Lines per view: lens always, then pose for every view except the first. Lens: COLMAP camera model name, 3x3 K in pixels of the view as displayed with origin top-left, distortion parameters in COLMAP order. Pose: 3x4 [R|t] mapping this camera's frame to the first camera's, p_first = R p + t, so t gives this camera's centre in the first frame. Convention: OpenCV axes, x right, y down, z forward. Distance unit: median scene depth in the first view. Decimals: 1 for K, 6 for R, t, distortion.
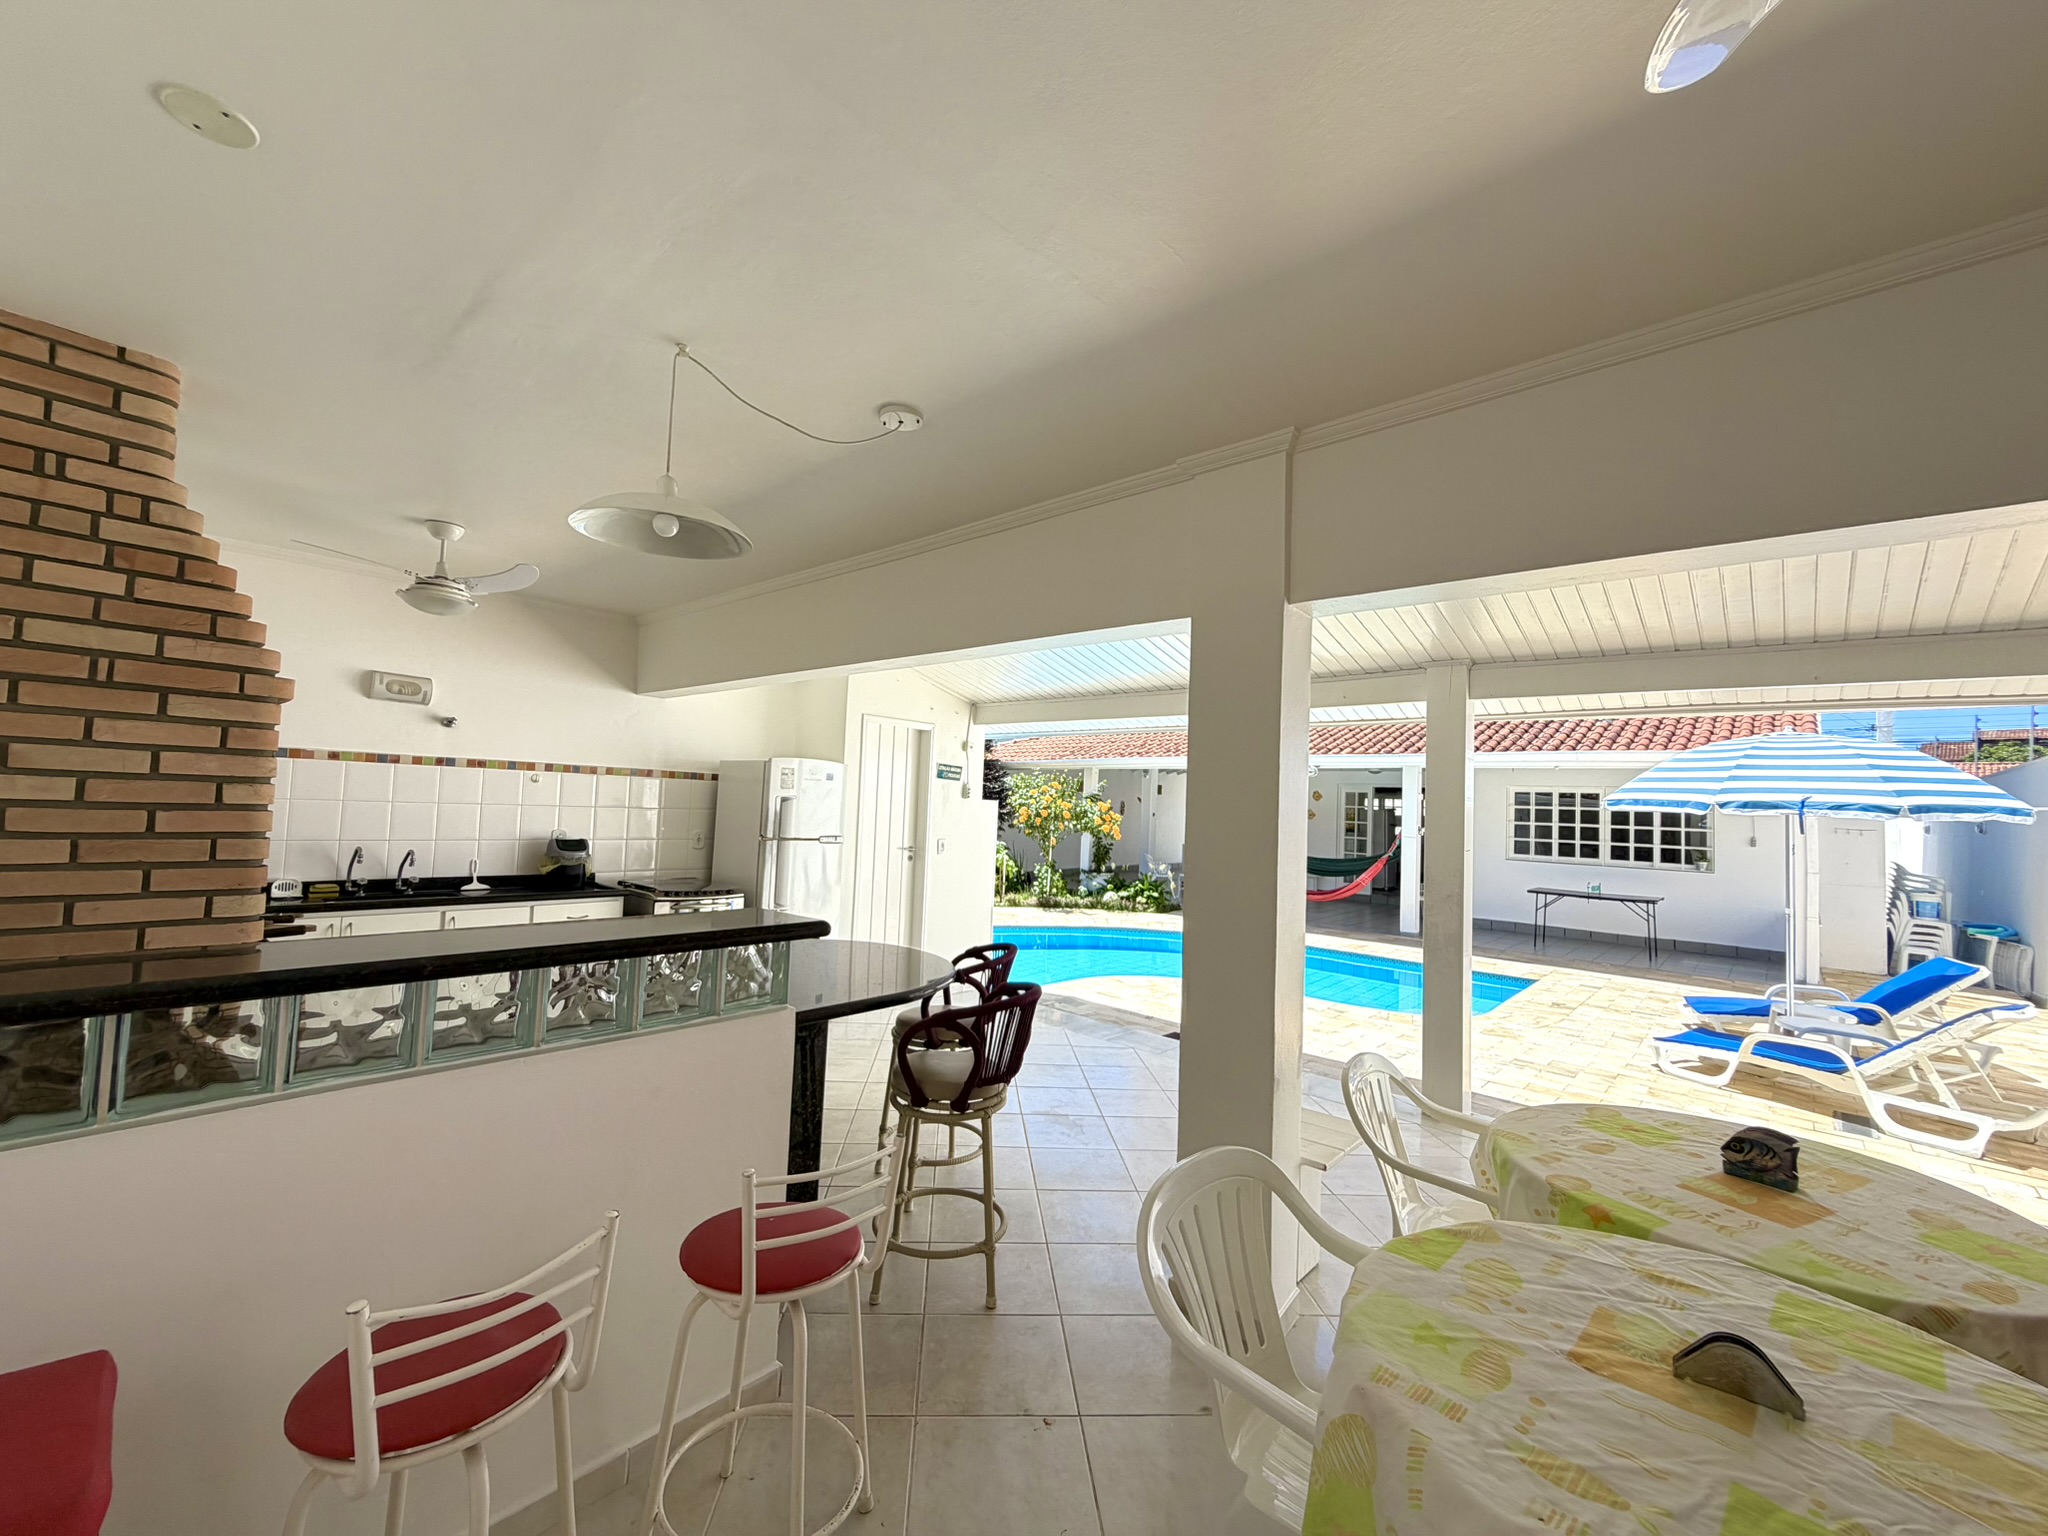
lens RADIAL K [[815.8, 0, 1028.2], [0, 815.8, 768.0], [0, 0, 1]] dist [-0.000624, -0.000655]
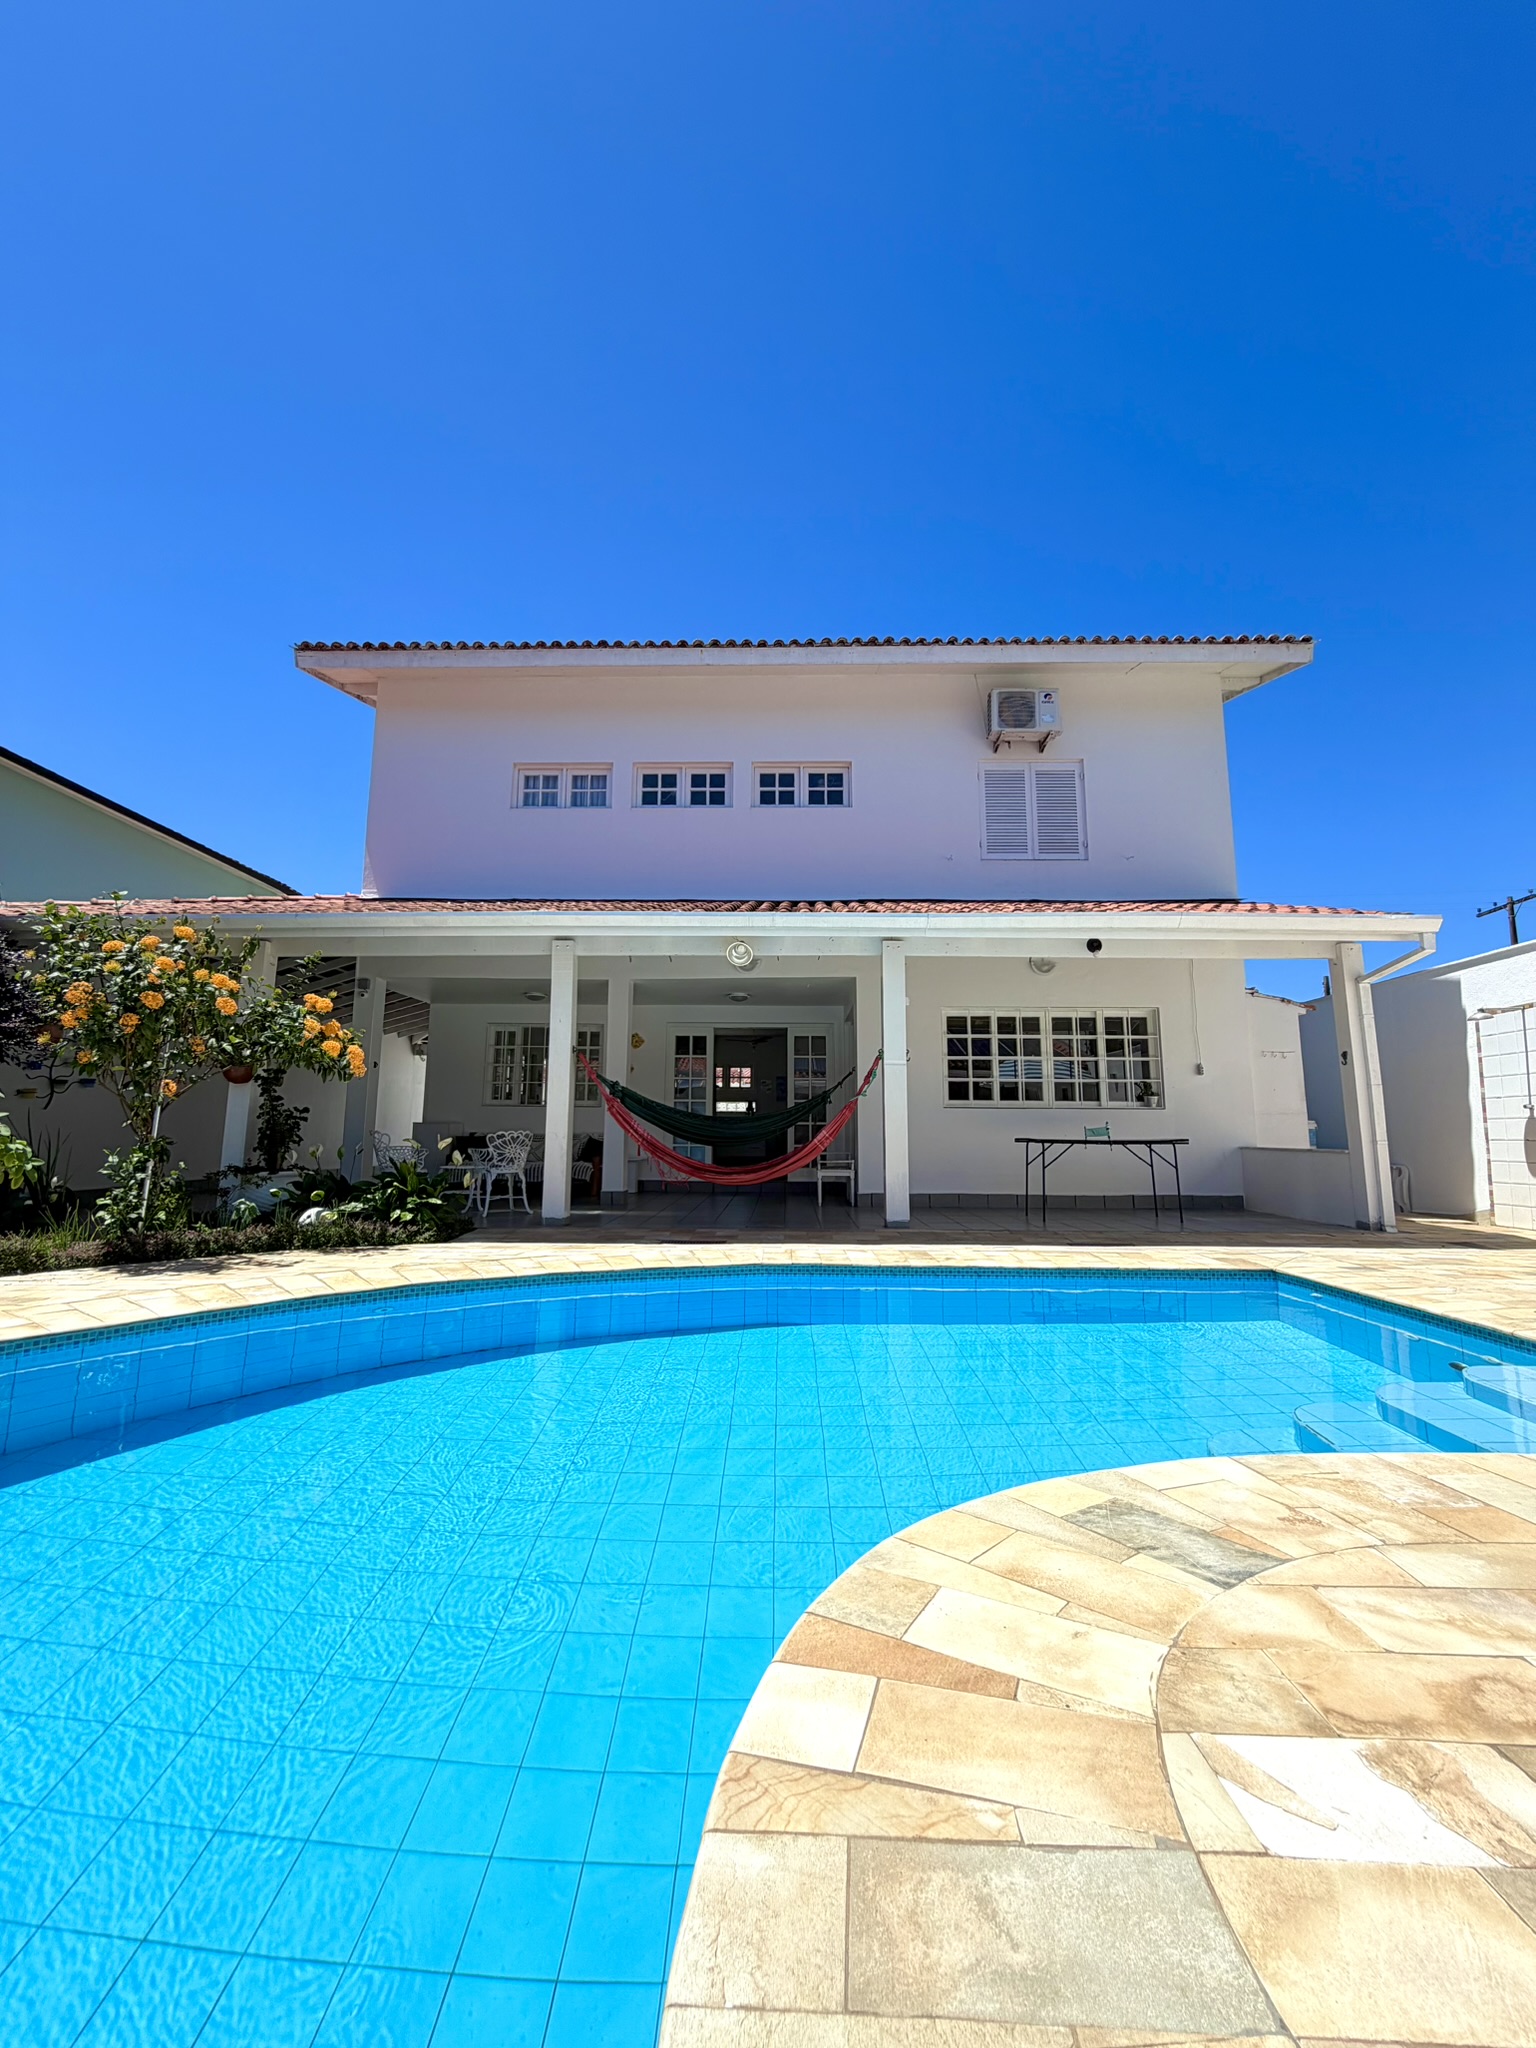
lens RADIAL K [[815.8, 0, 768.7], [0, 815.8, 1023.1], [0, 0, 1]] dist [-0.000624, -0.000655]
pose [[0.753418, 0.054301, 0.655296, -0.010632], [-0.007935, 0.997263, -0.073514, 0.085912], [-0.657494, 0.050187, 0.751787, 0.516921]]
